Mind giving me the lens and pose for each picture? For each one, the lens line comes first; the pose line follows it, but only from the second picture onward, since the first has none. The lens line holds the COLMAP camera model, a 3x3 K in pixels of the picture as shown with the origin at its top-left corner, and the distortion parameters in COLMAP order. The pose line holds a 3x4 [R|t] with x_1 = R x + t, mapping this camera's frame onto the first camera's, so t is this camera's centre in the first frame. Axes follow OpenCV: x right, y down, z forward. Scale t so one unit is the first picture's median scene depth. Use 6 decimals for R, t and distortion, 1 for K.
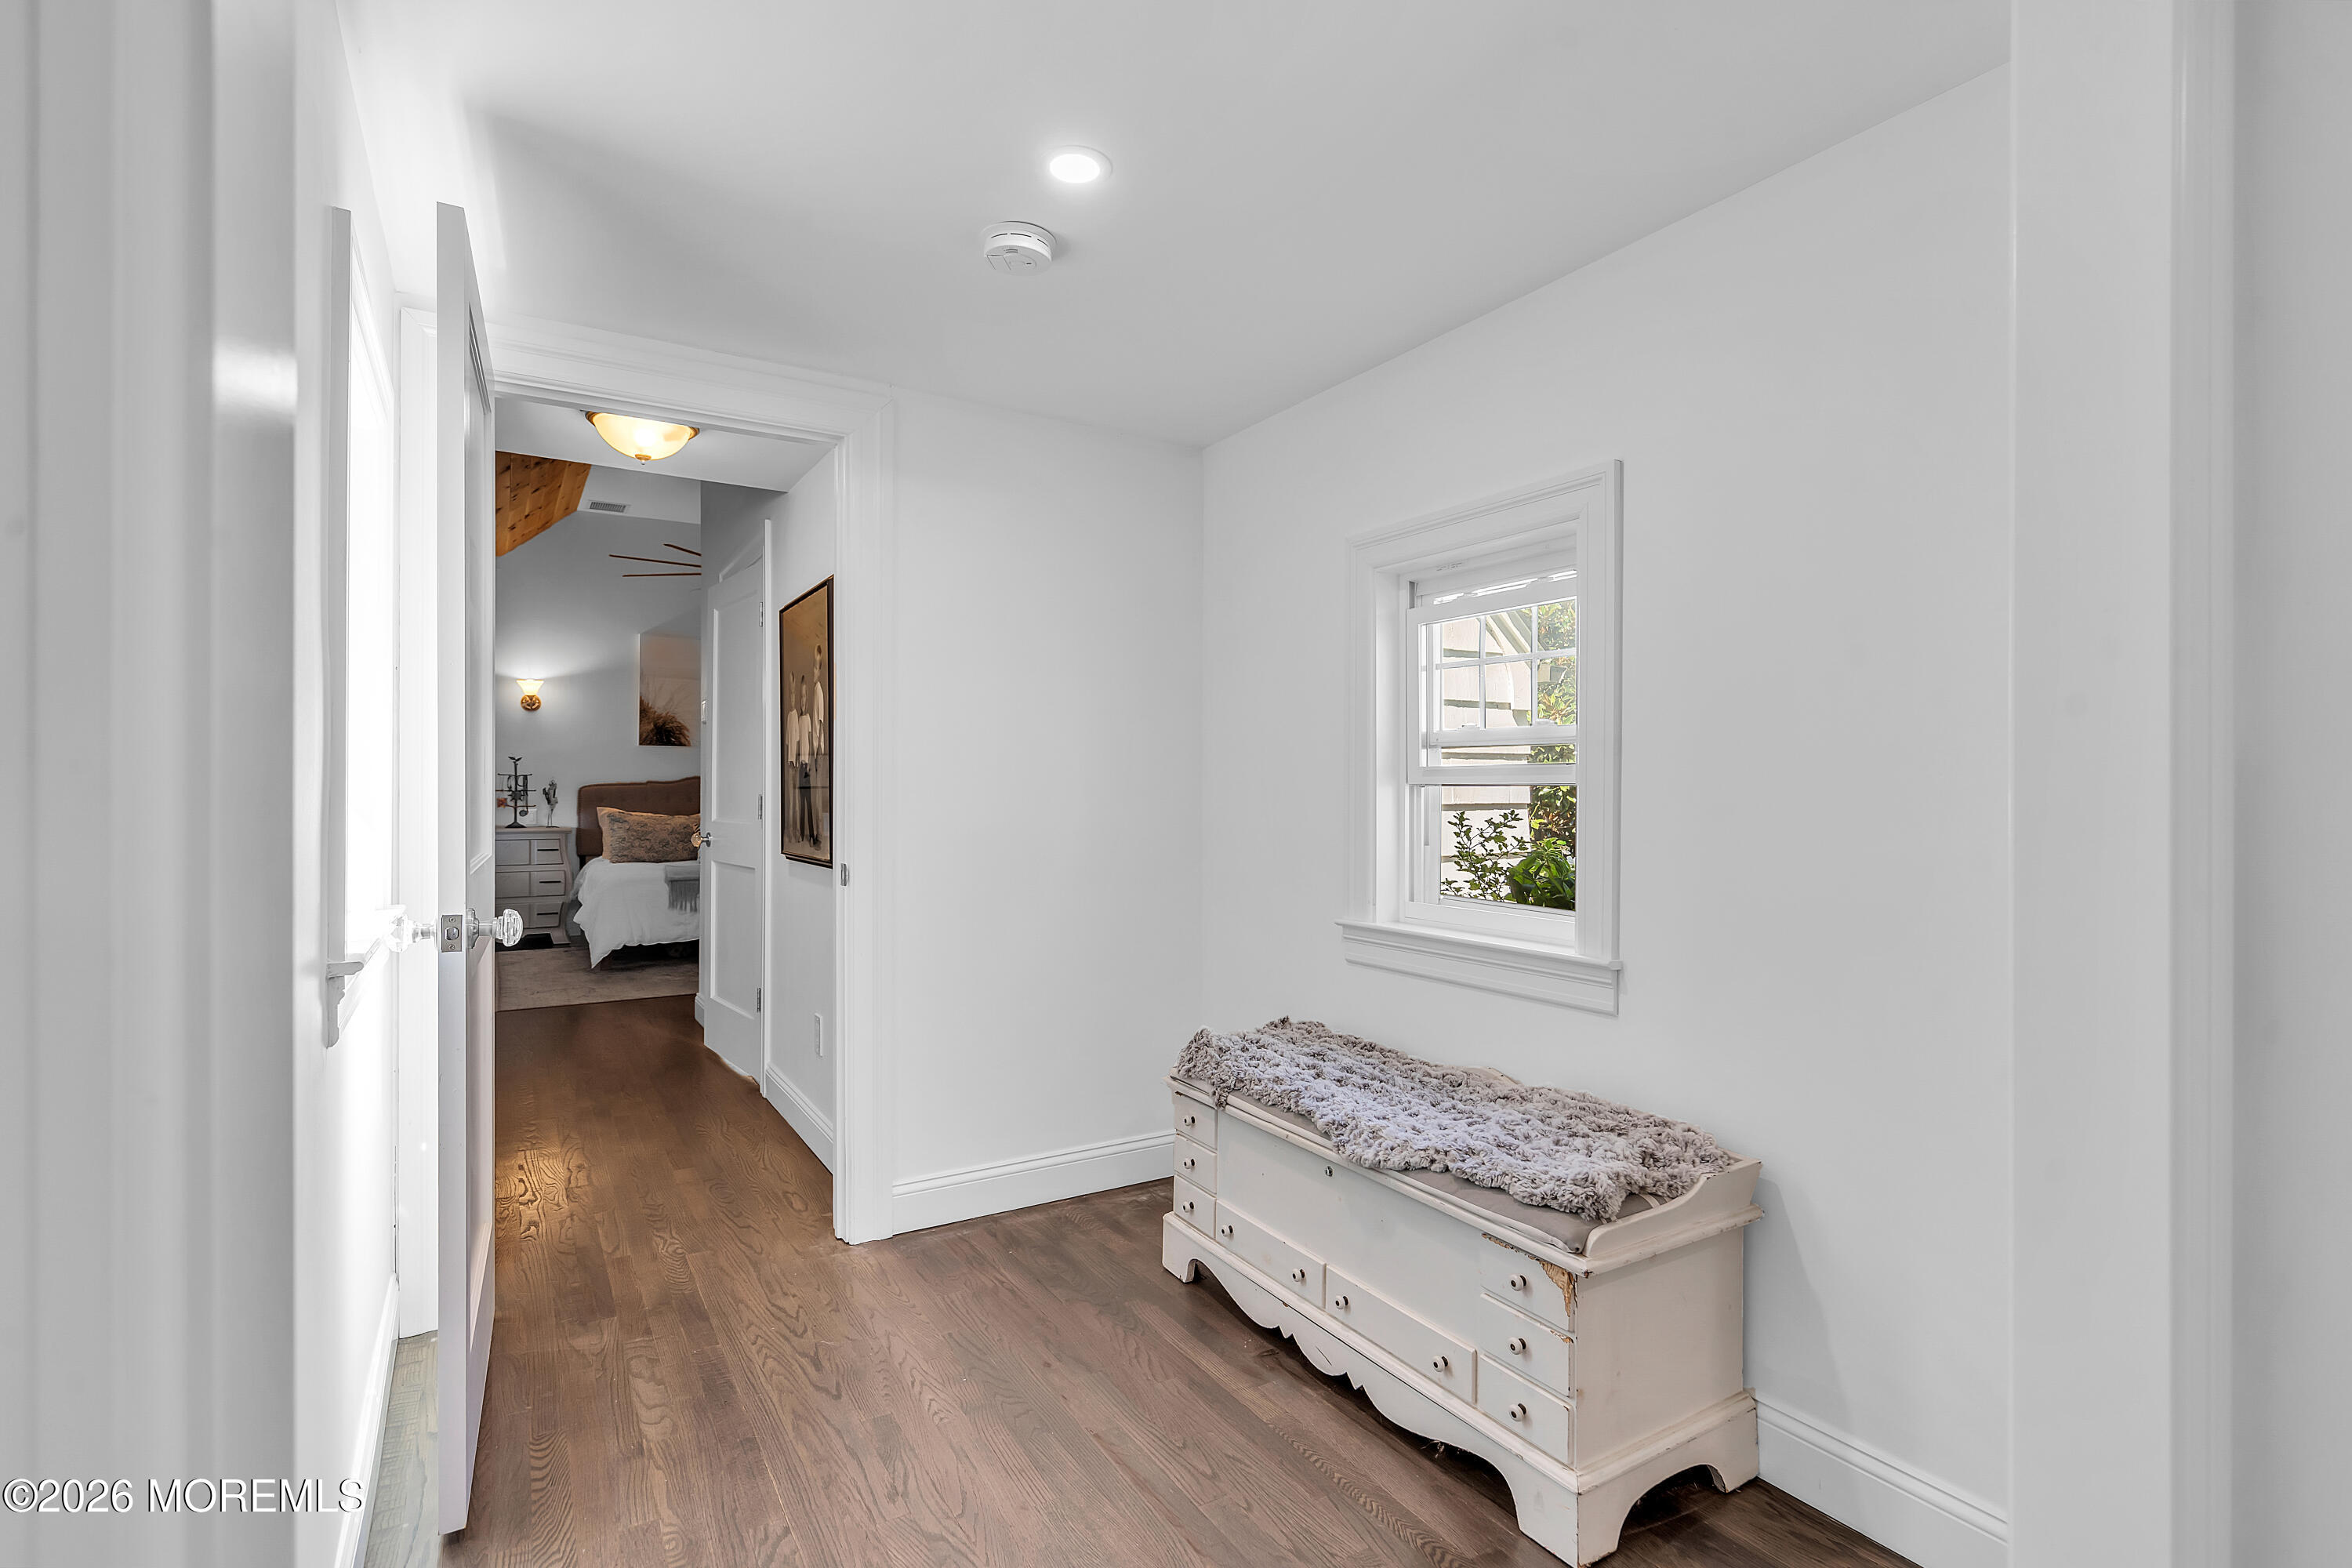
lens RADIAL K [[1084.0, 0, 1179.1], [0, 1084.0, 774.3], [0, 0, 1]] dist [0.001697, 0.000194]
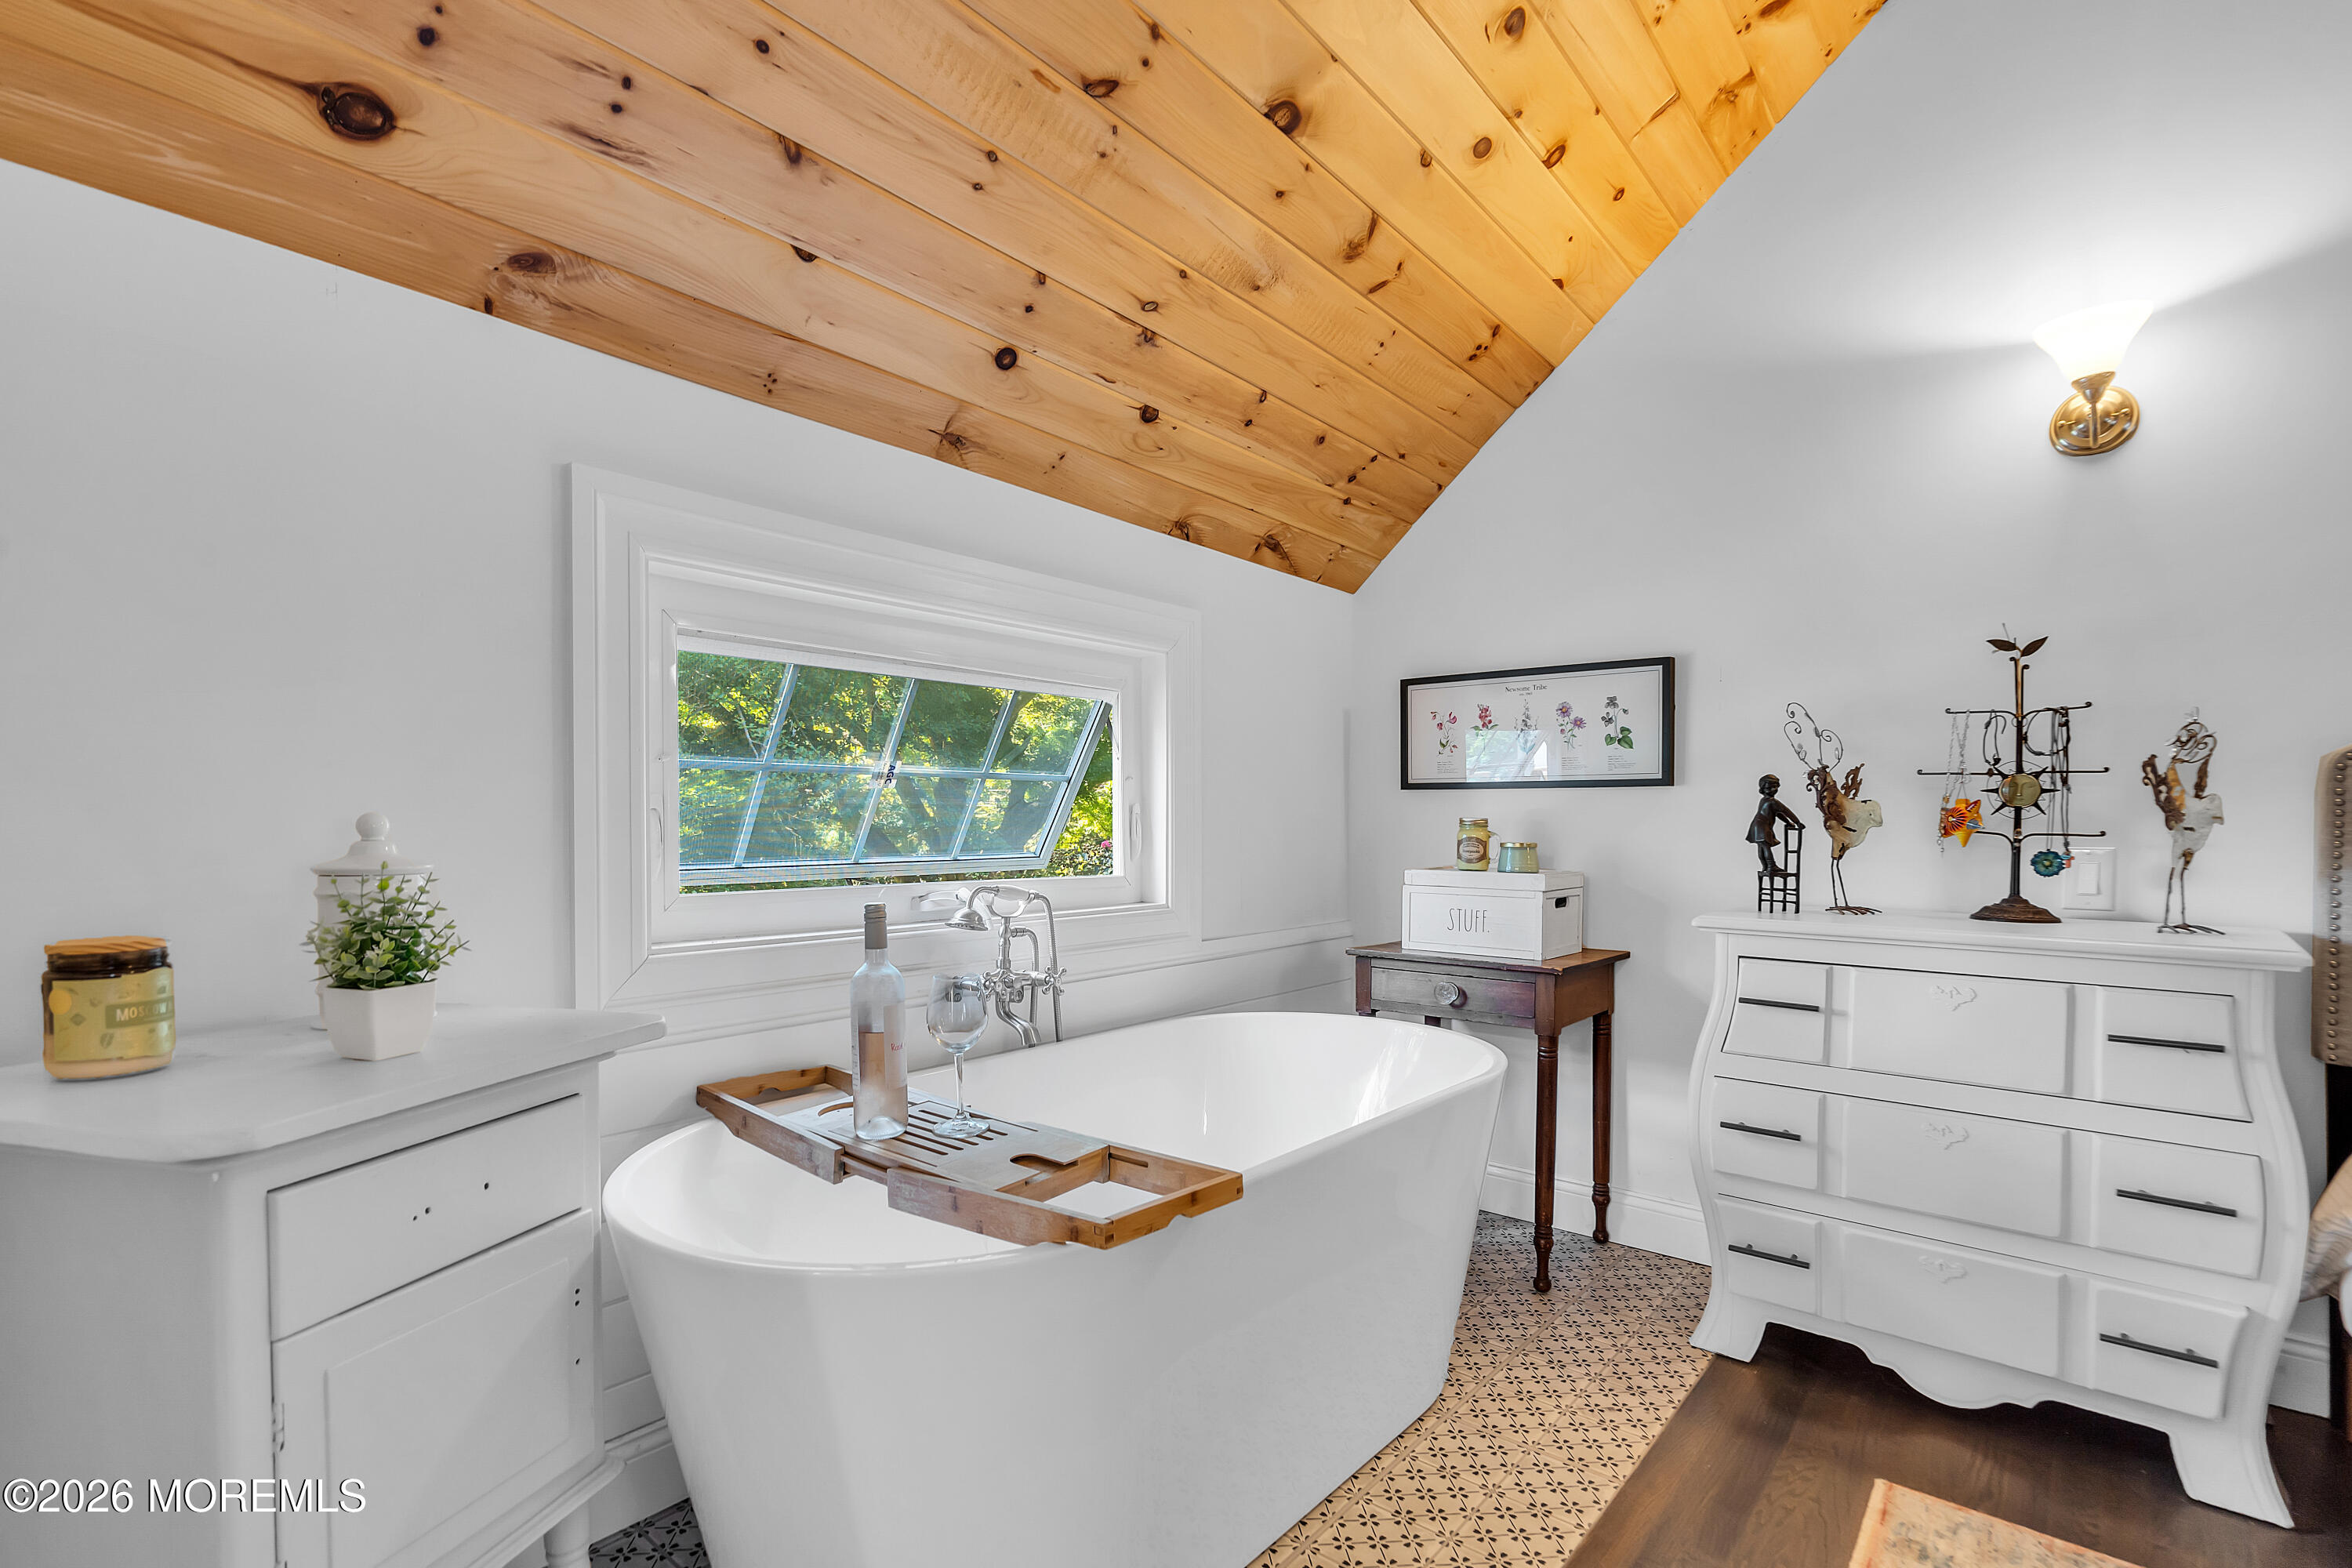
lens RADIAL K [[1084.0, 0, 1200.2], [0, 1084.0, 846.1], [0, 0, 1]] dist [0.001697, 0.000194]
pose [[0.309930, 0.020721, -0.950534, -0.430855], [0.002521, 0.999741, 0.022615, 0.025908], [0.950756, -0.009406, 0.309798, 0.741106]]
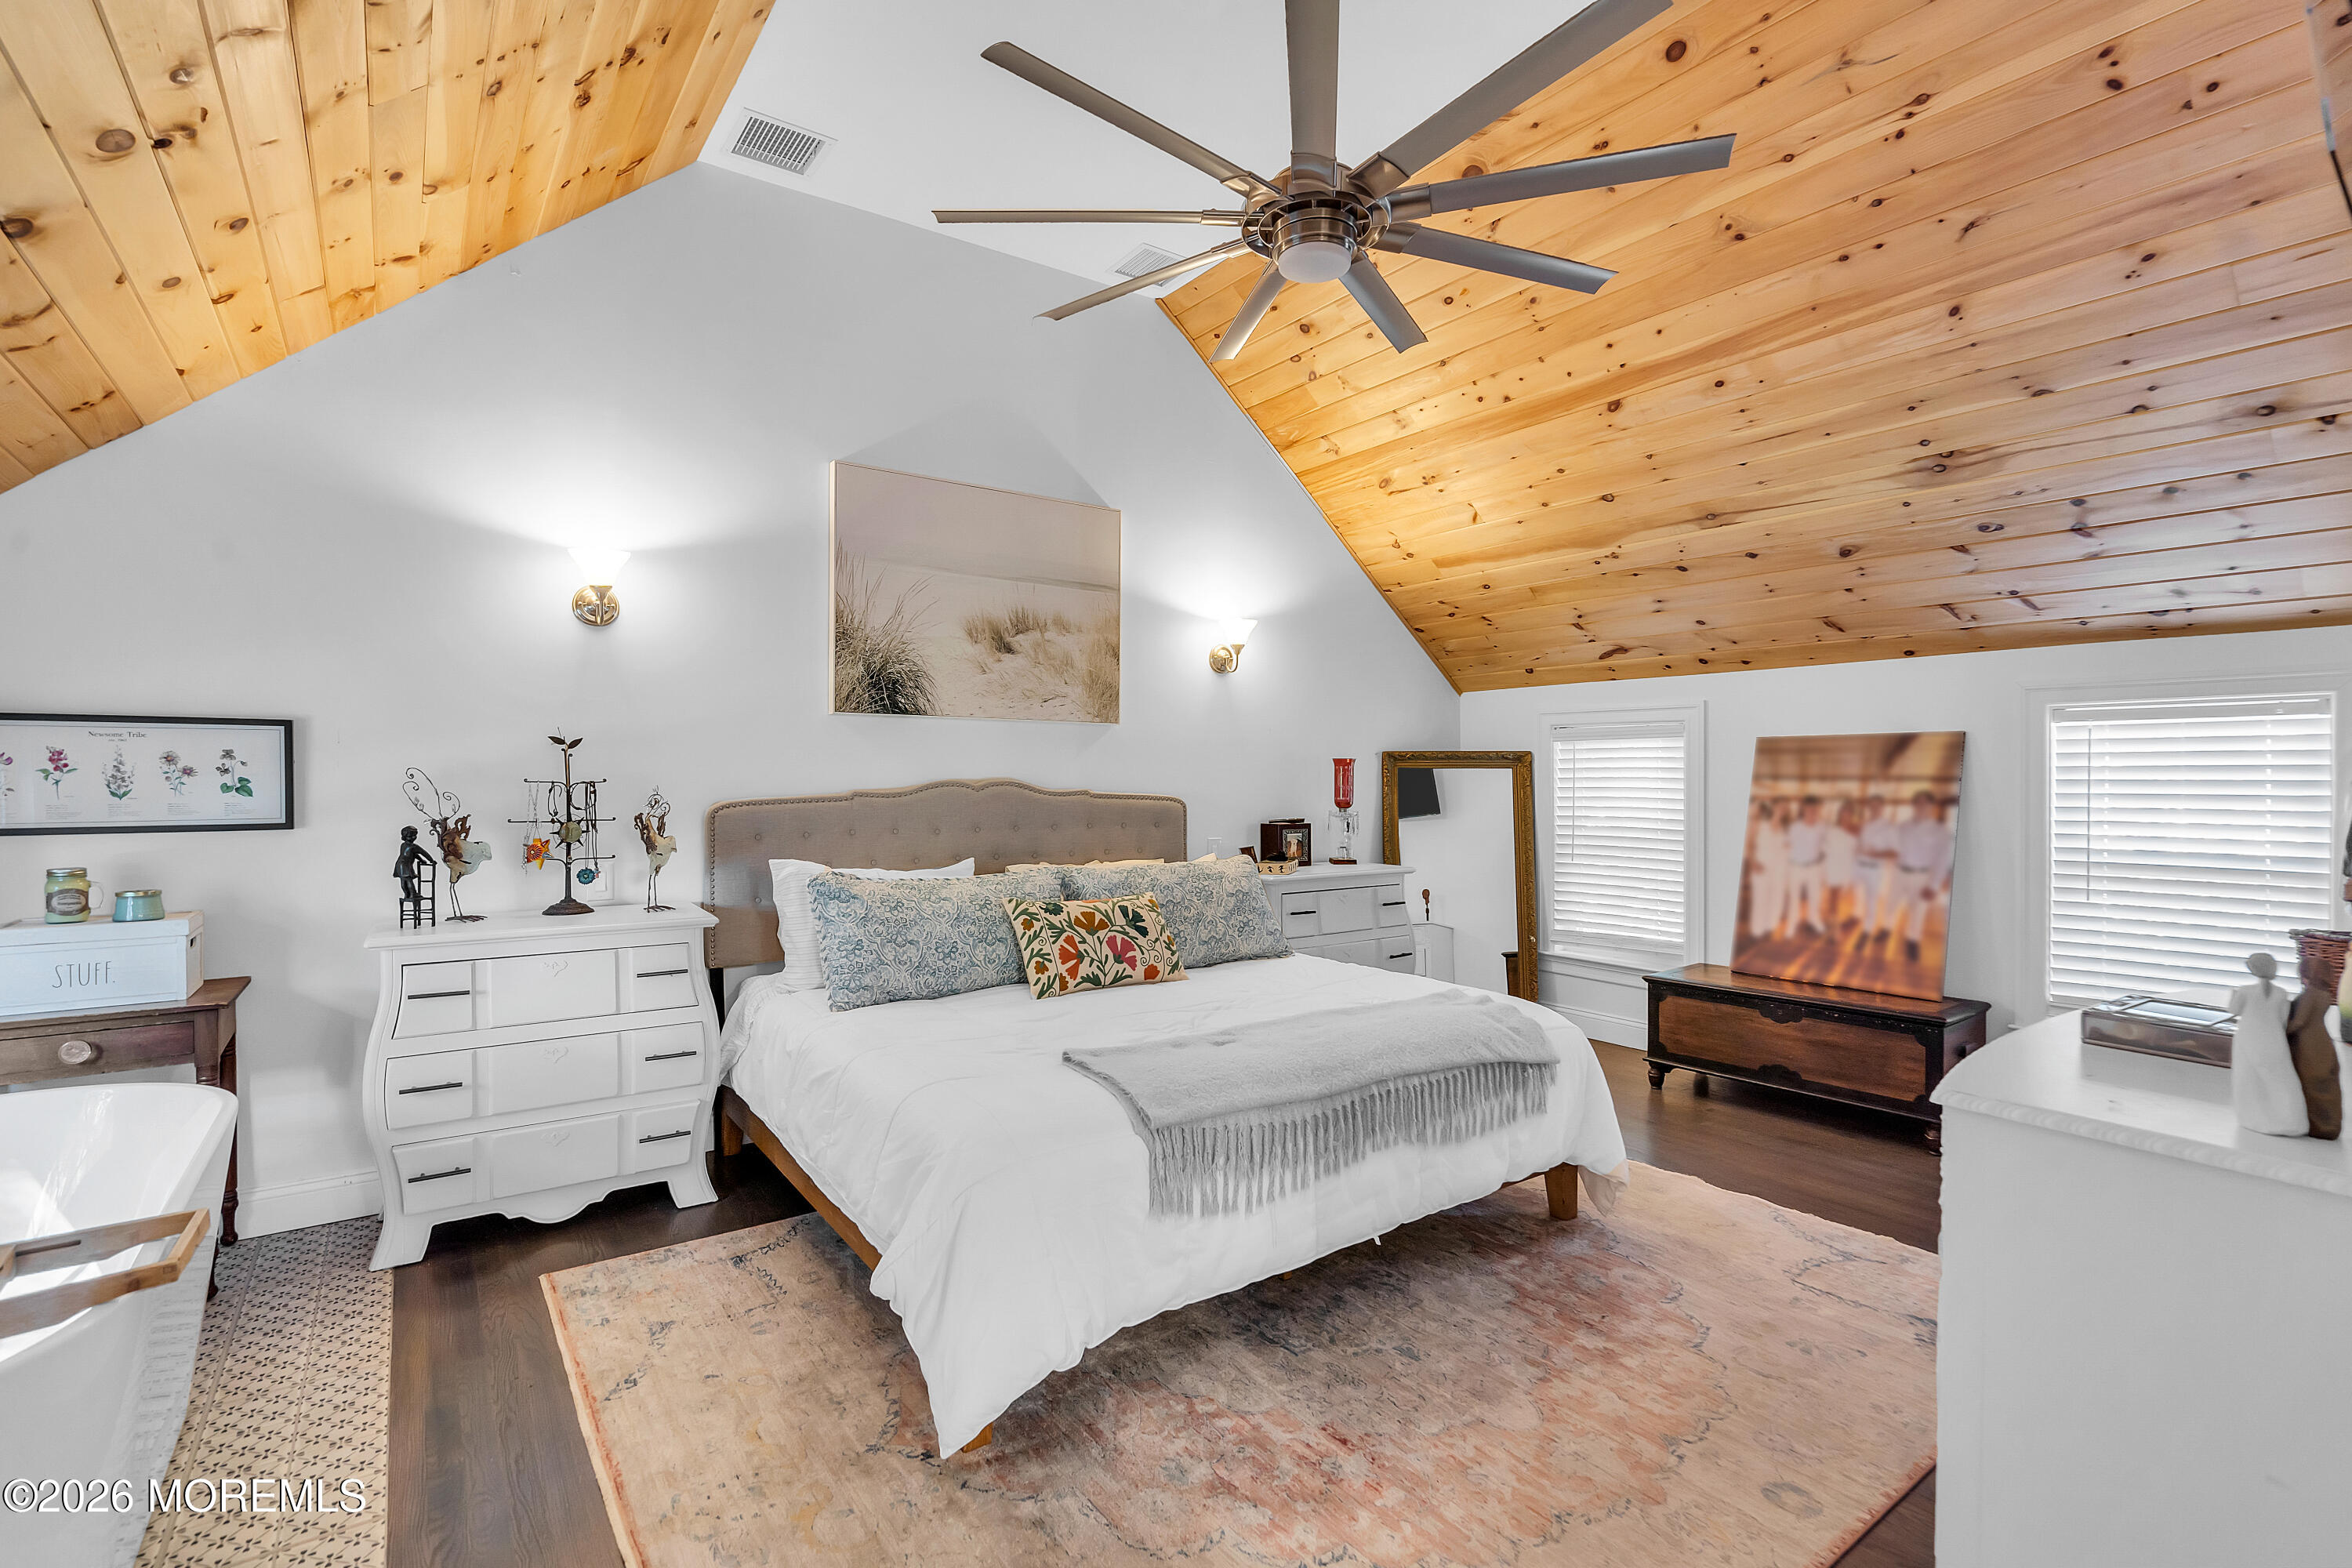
lens RADIAL K [[1084.0, 0, 1173.1], [0, 1084.0, 782.4], [0, 0, 1]] dist [0.001697, 0.000194]
pose [[0.998356, 0.000064, 0.057310, -0.410023], [-0.000867, 0.999902, 0.013977, -0.004824], [-0.057303, -0.014003, 0.998259, 0.585032]]
